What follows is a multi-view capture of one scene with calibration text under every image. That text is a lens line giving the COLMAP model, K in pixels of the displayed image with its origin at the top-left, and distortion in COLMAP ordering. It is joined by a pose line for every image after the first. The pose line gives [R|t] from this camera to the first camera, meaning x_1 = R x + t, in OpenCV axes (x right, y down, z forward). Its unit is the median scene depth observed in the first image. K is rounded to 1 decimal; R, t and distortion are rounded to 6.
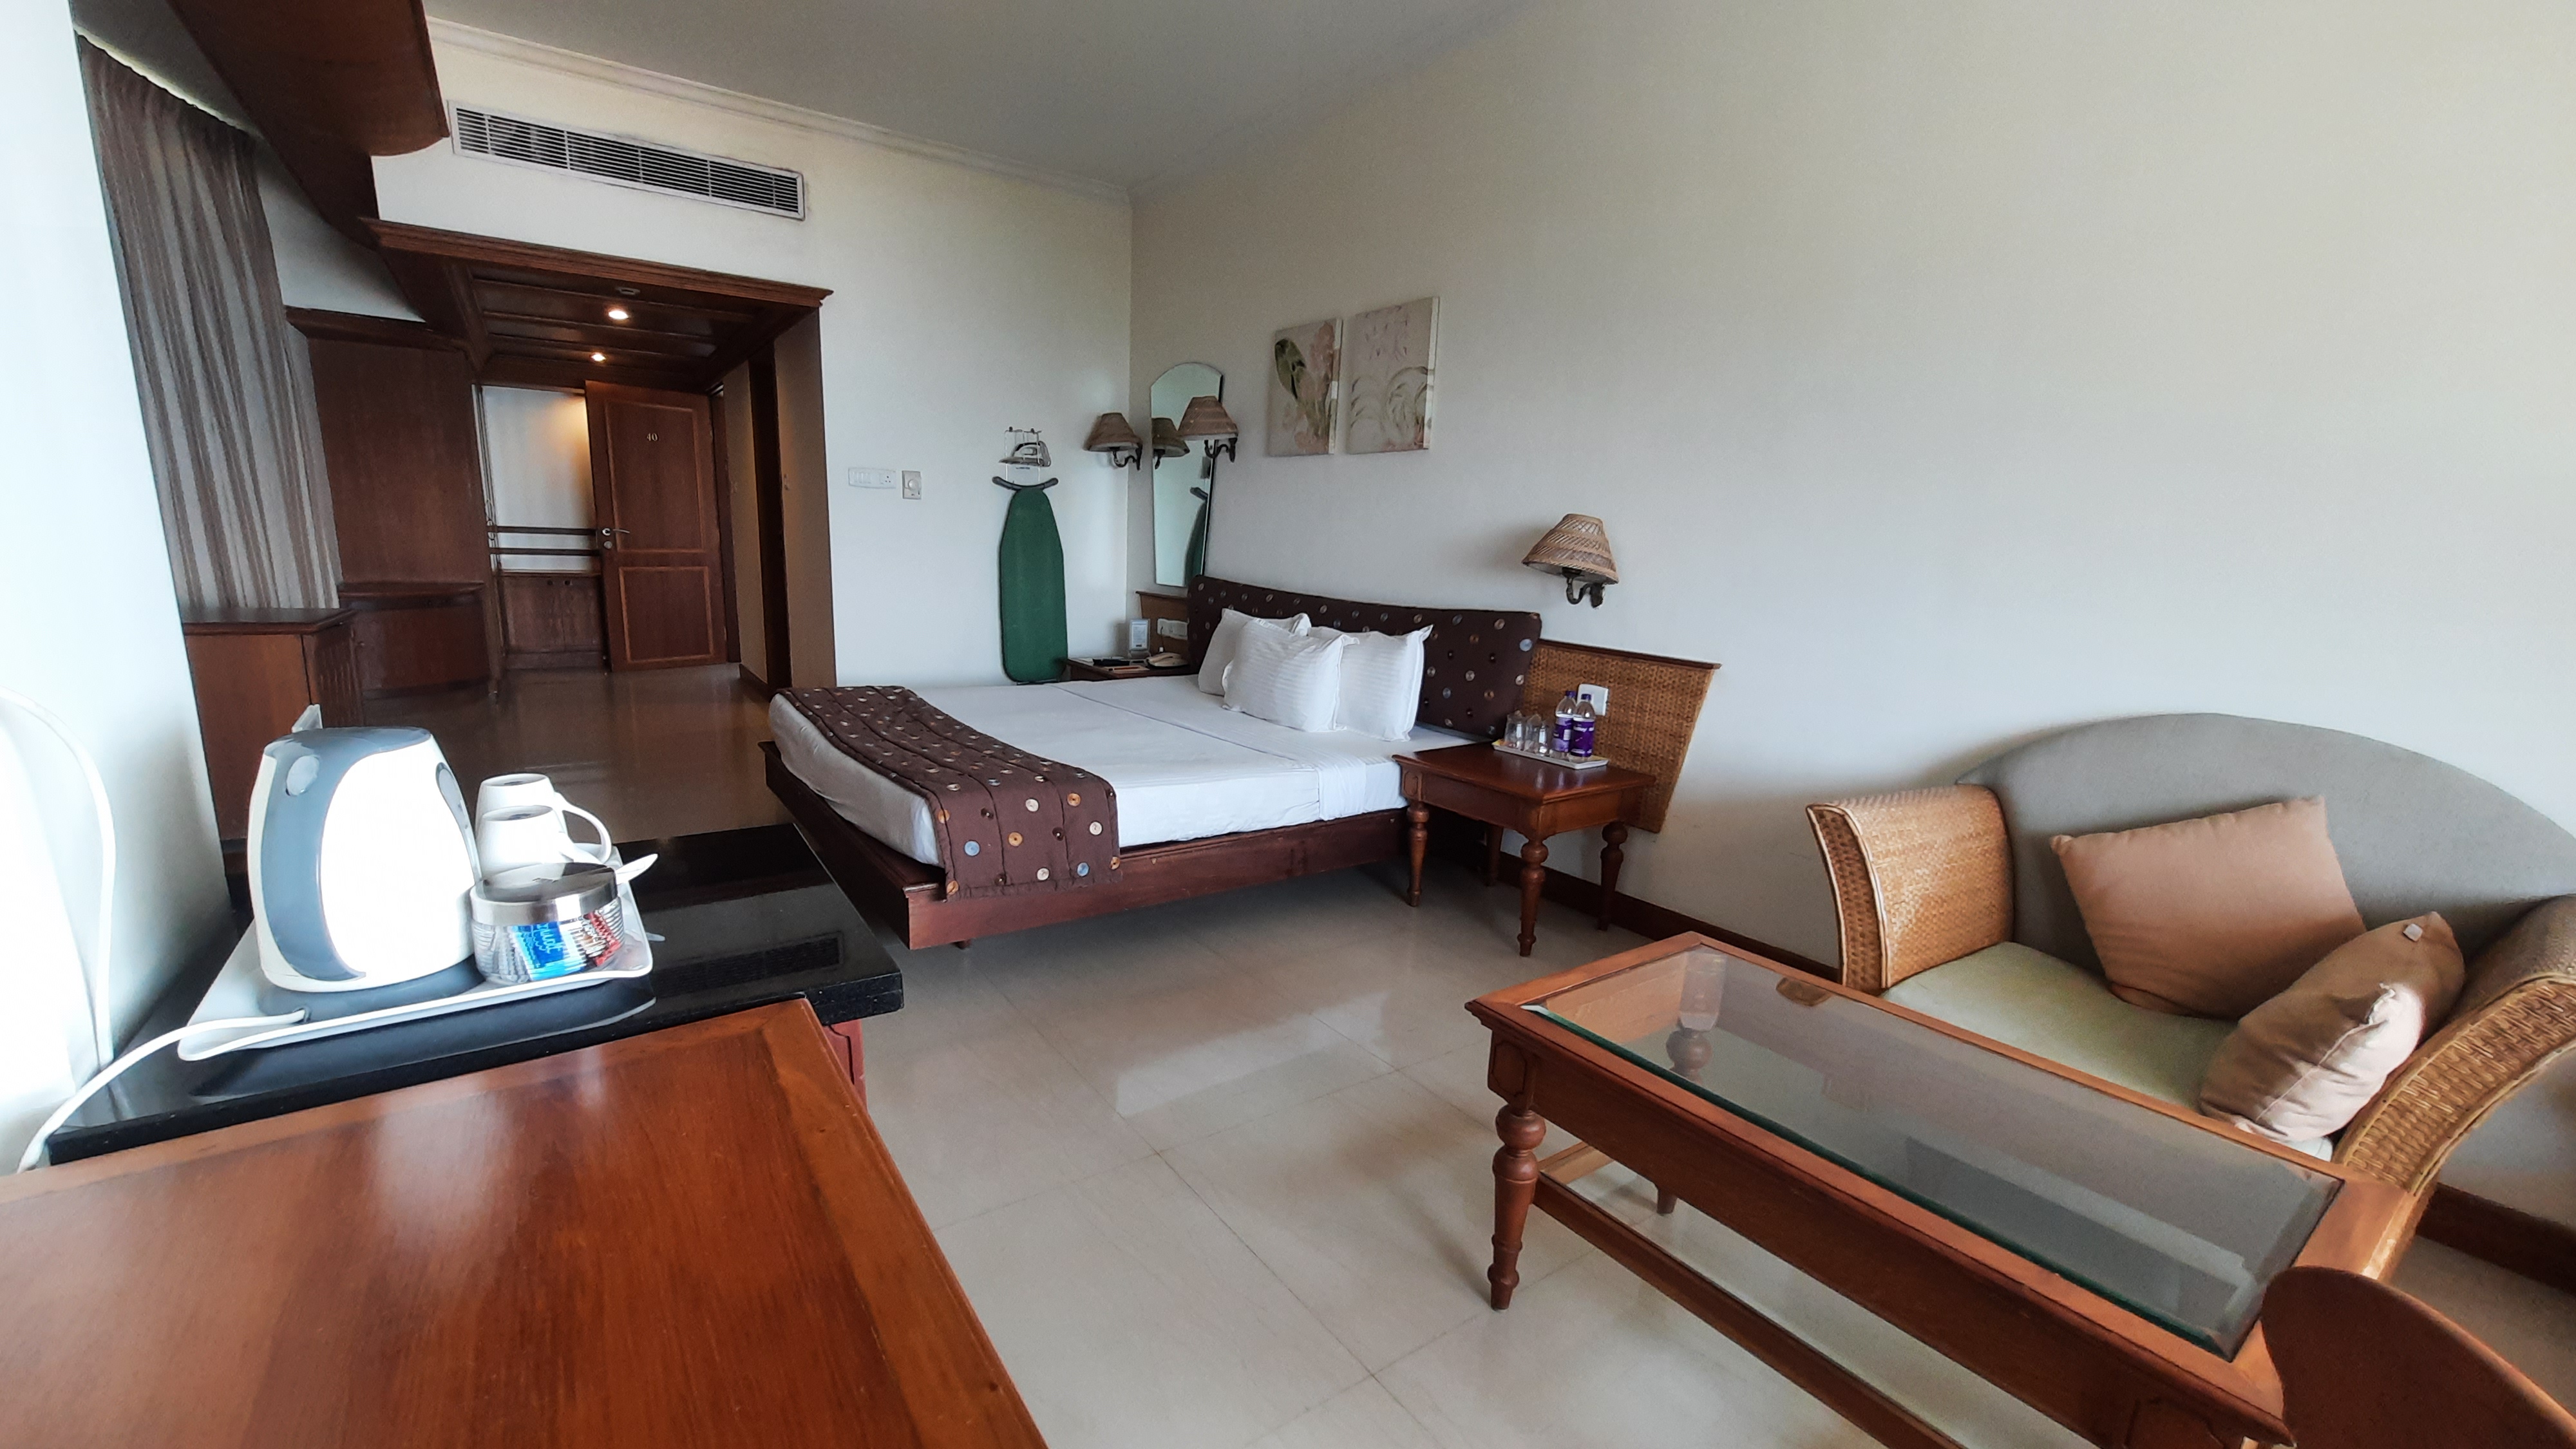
lens RADIAL K [[1017.2, 0, 1238.9], [0, 1017.2, 743.7], [0, 0, 1]] dist [-0.001642, 0.000561]
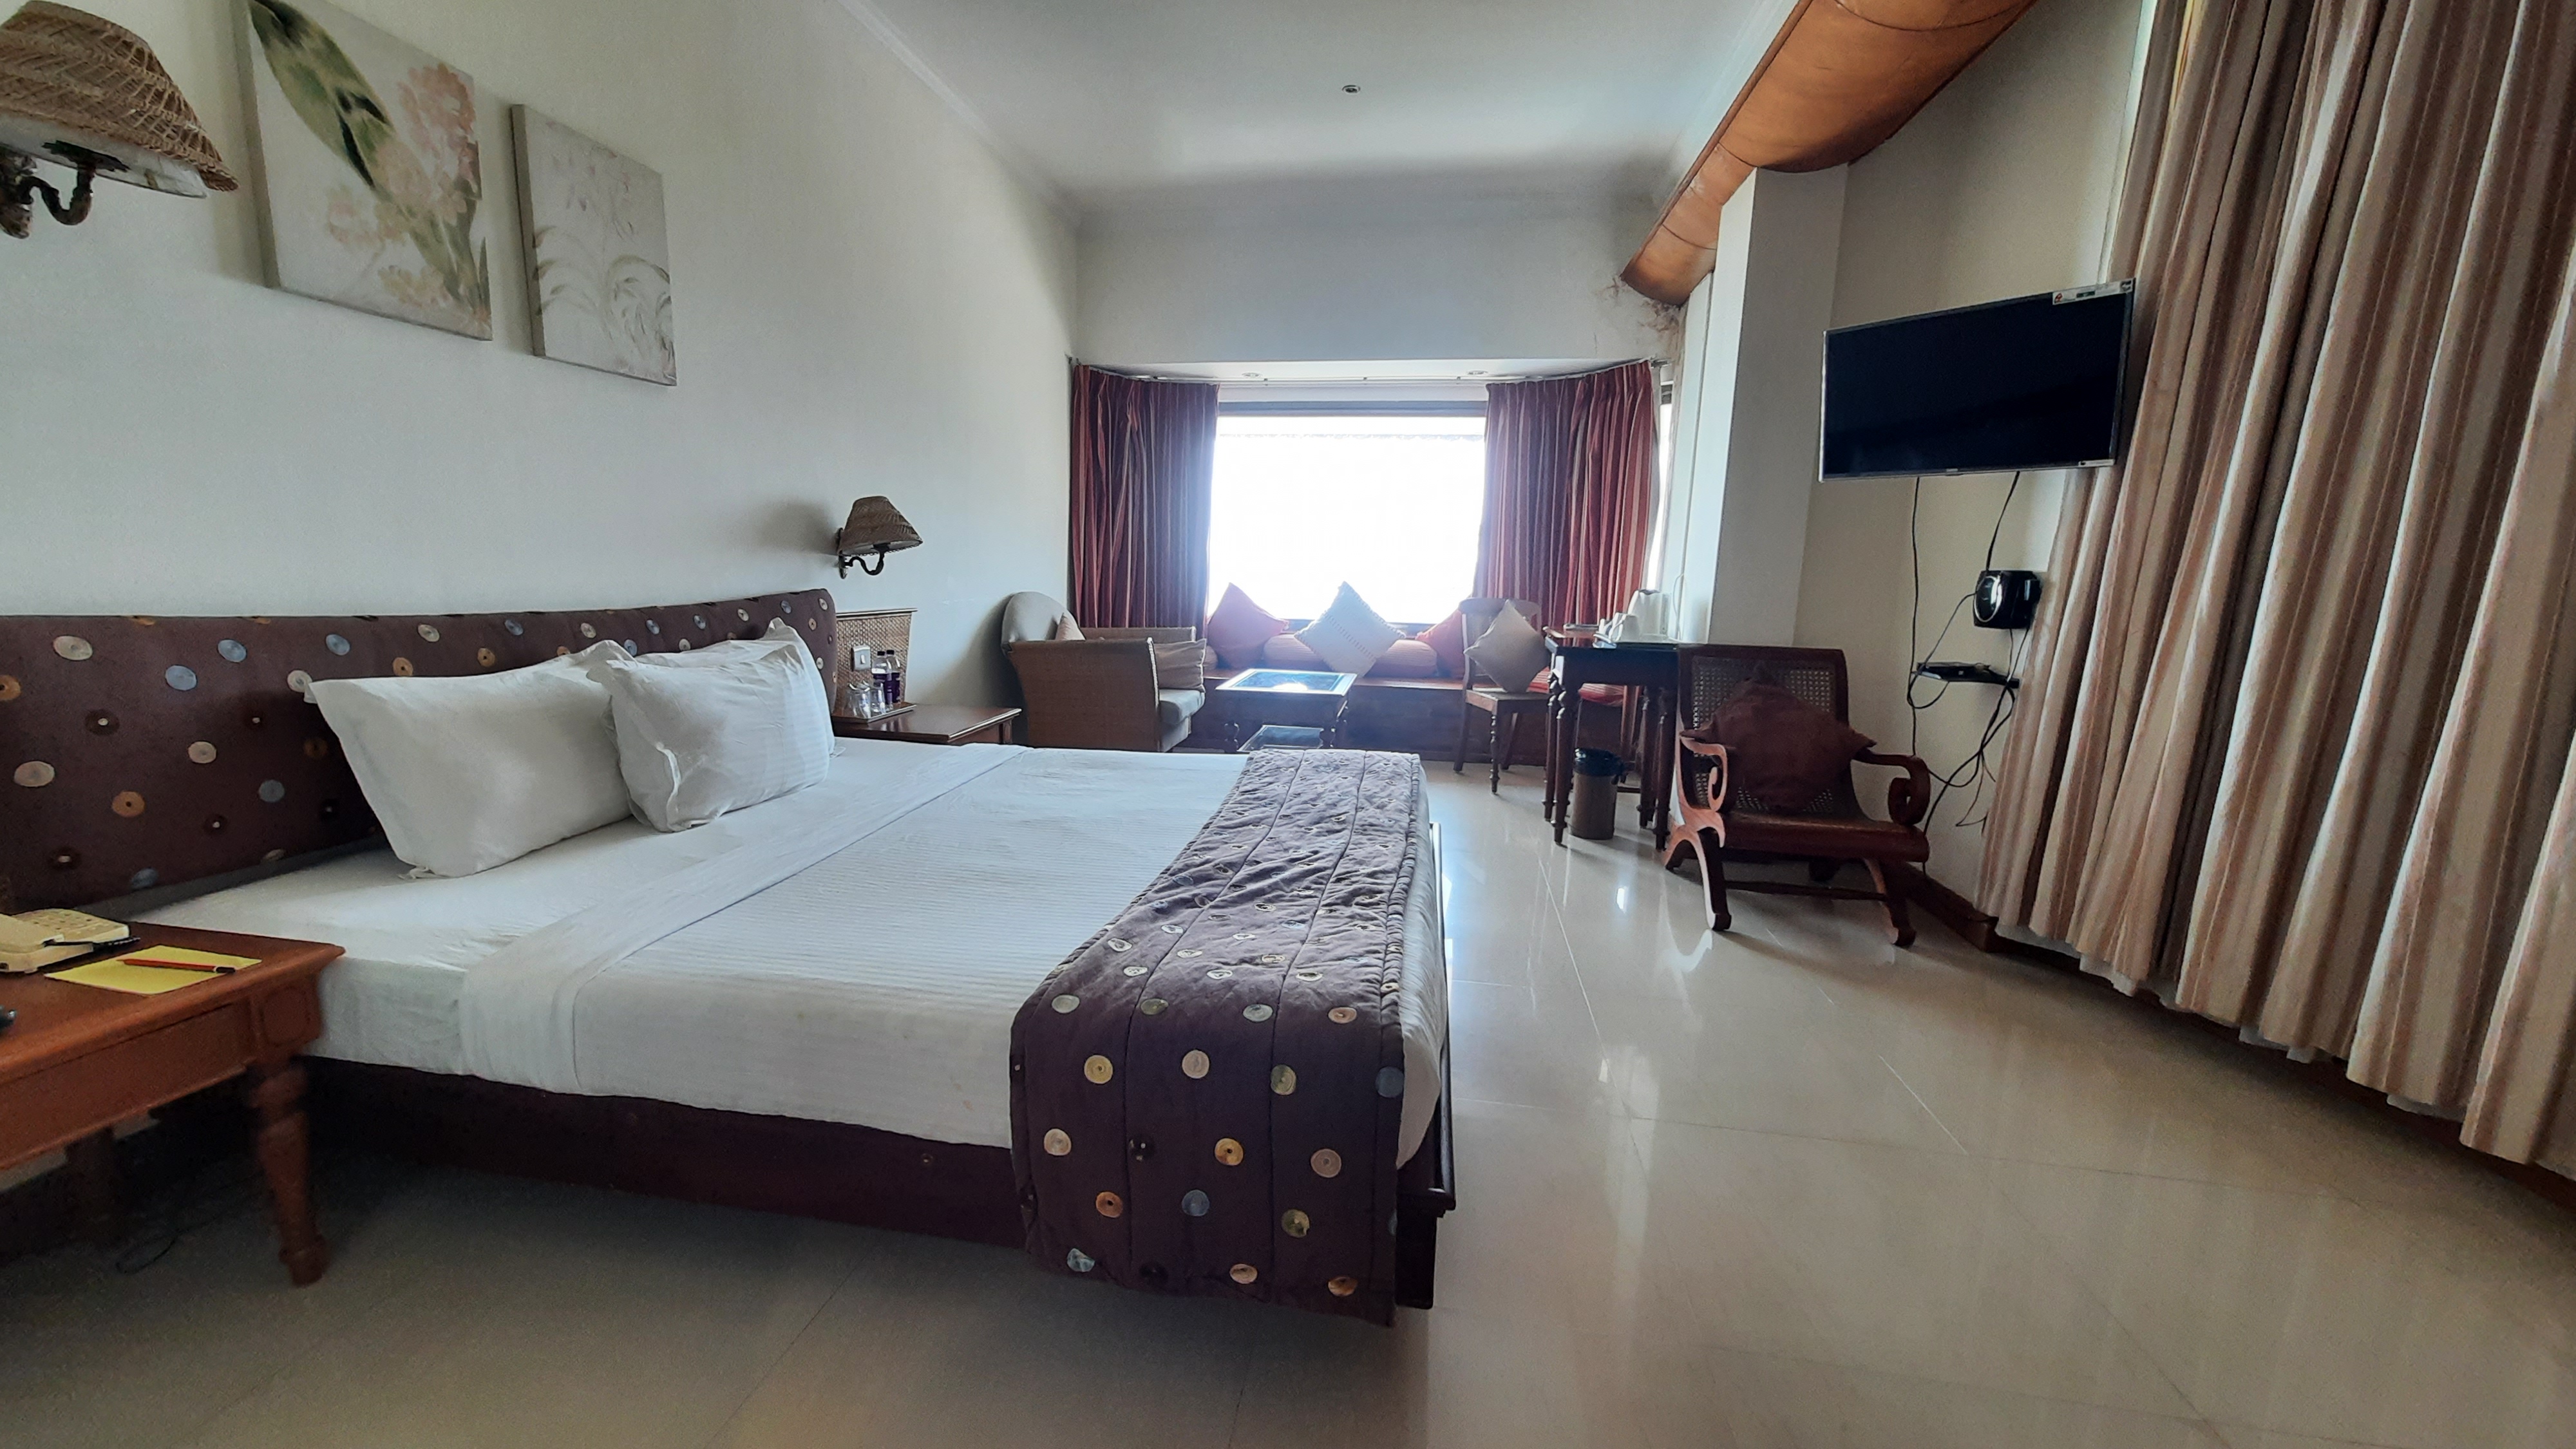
lens RADIAL K [[1017.2, 0, 1238.9], [0, 1017.2, 743.7], [0, 0, 1]] dist [-0.001642, 0.000561]
pose [[-0.706722, -0.174504, 0.685633, -0.619320], [0.100325, 0.934593, 0.341279, -0.247279], [-0.700342, 0.309976, -0.642990, 1.209380]]
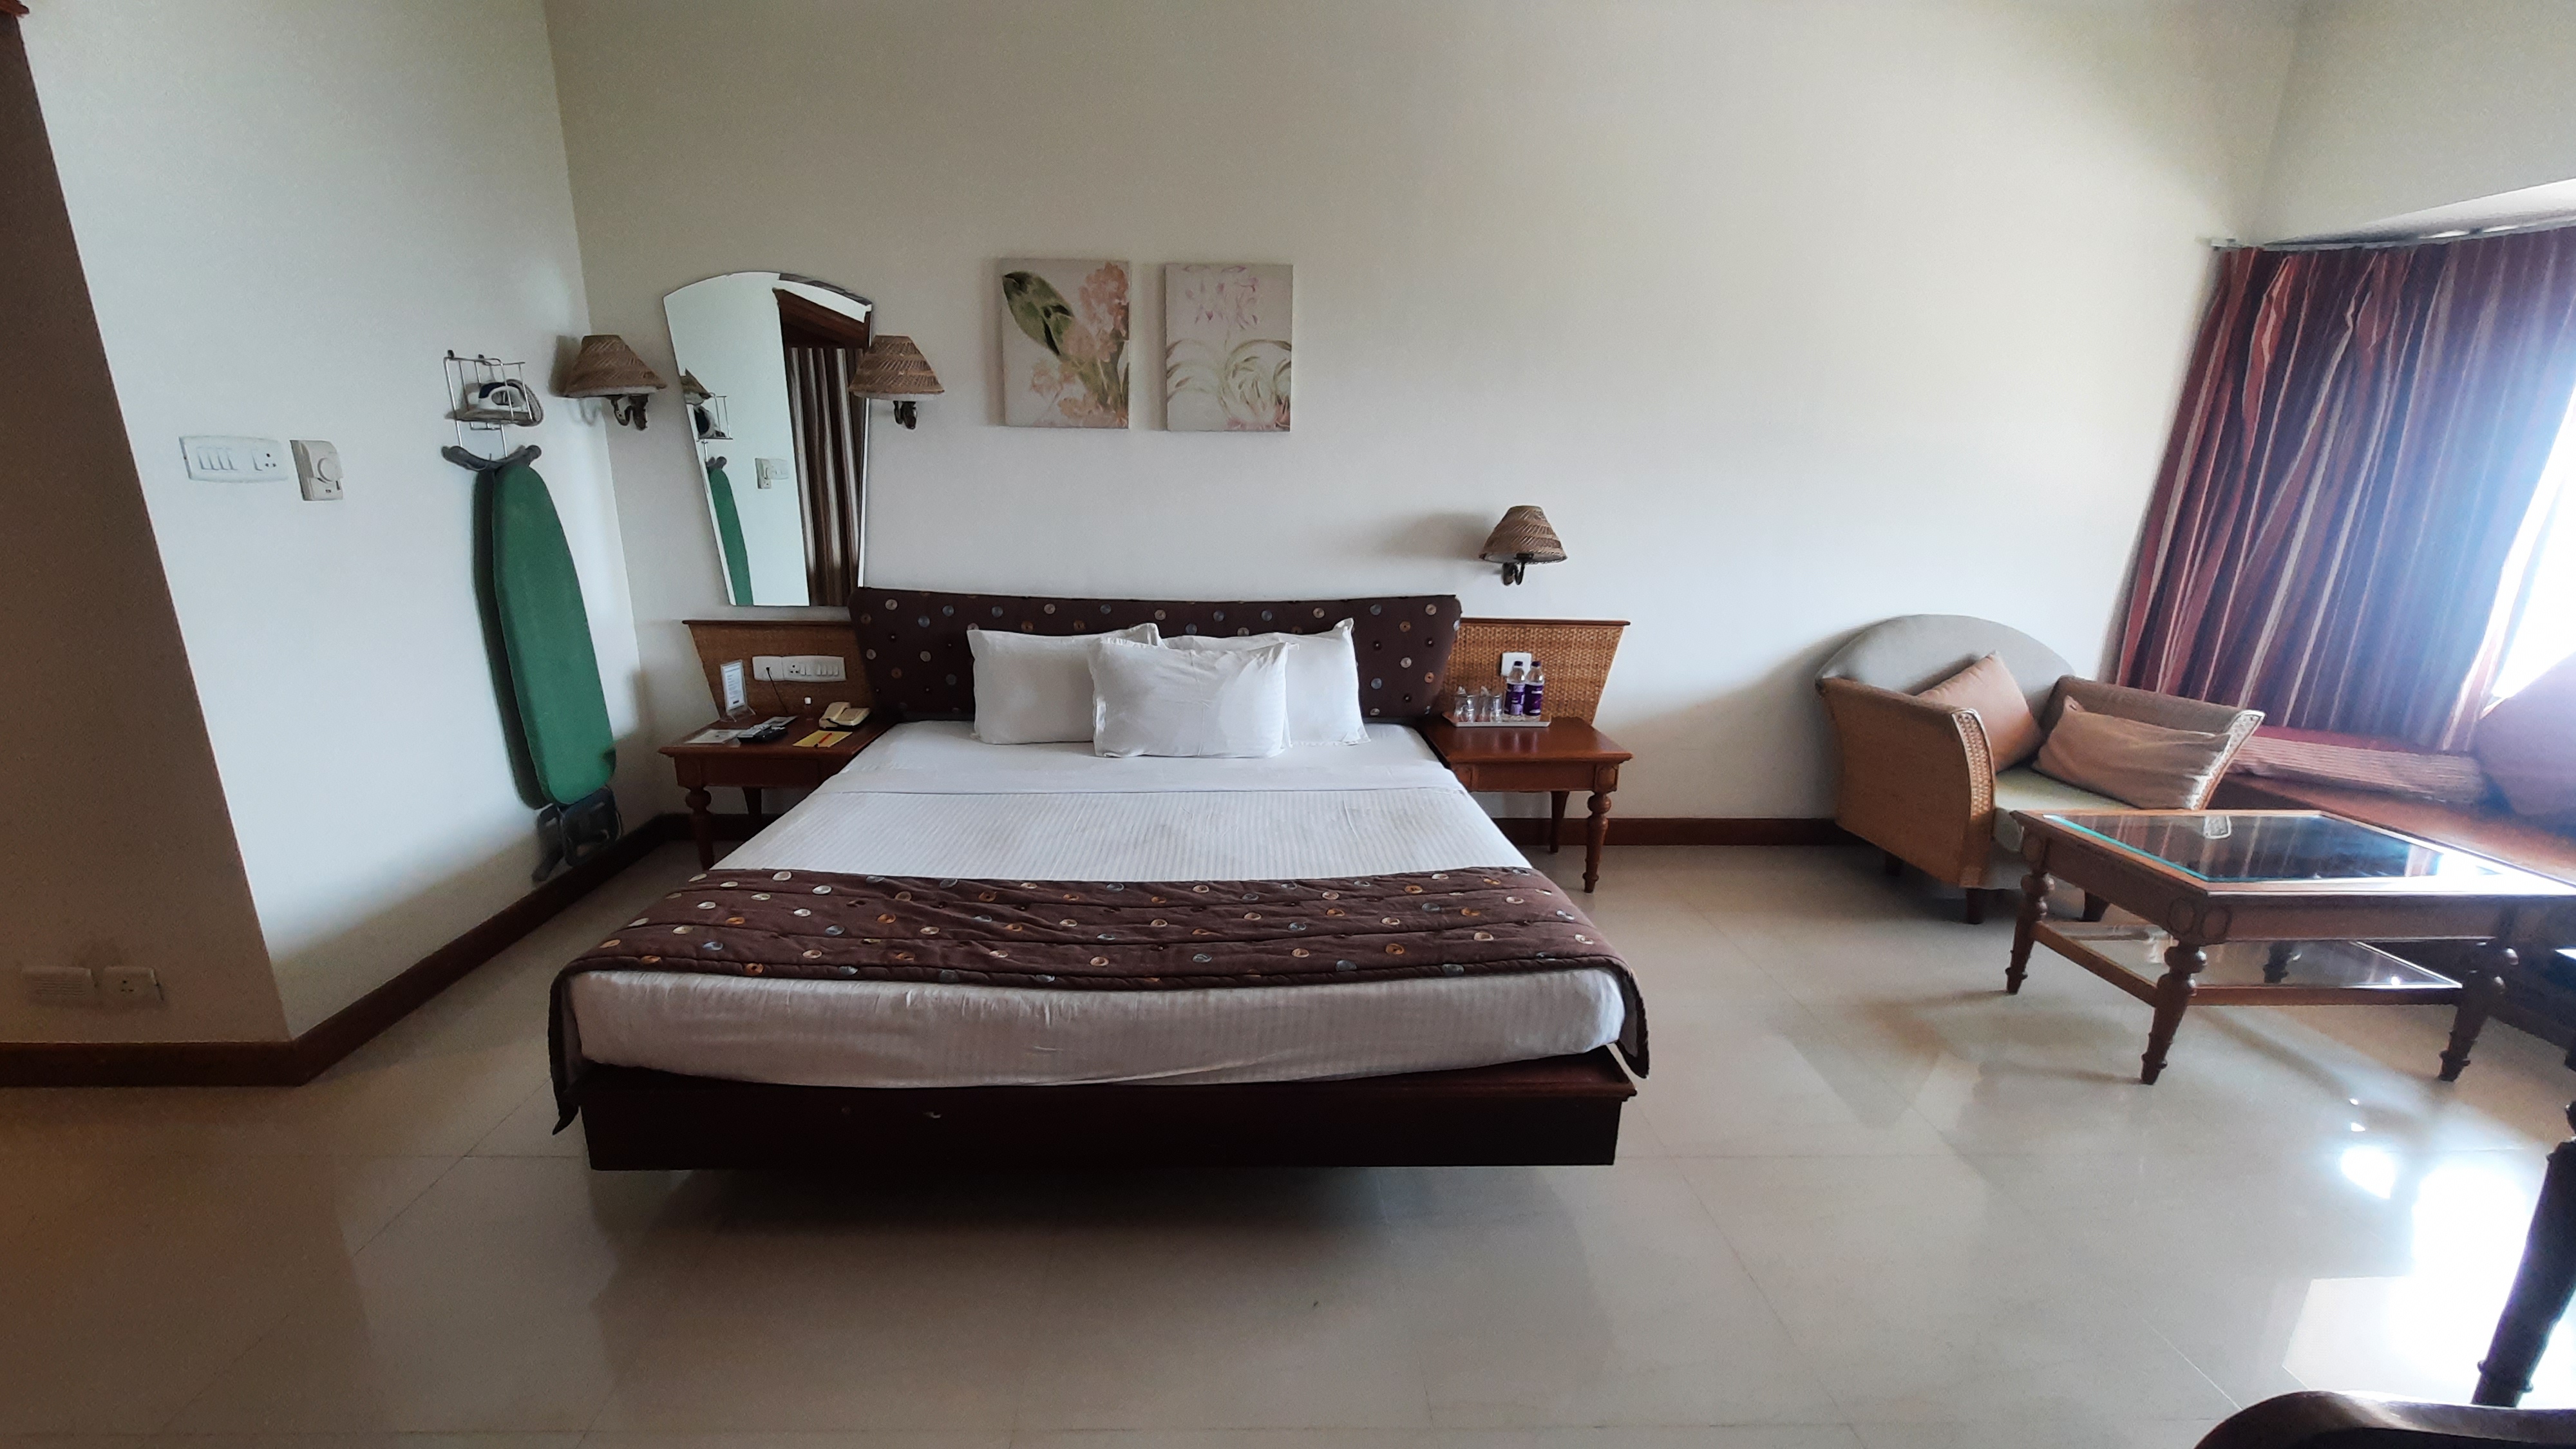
lens RADIAL K [[1015.5, 0, 1238.0], [0, 1015.5, 734.8], [0, 0, 1]] dist [-0.002418, -0.000279]
pose [[0.552428, -0.233331, 0.800237, -0.621939], [0.181172, 0.970683, 0.157961, -0.168262], [-0.813634, 0.057719, 0.578506, 0.495530]]
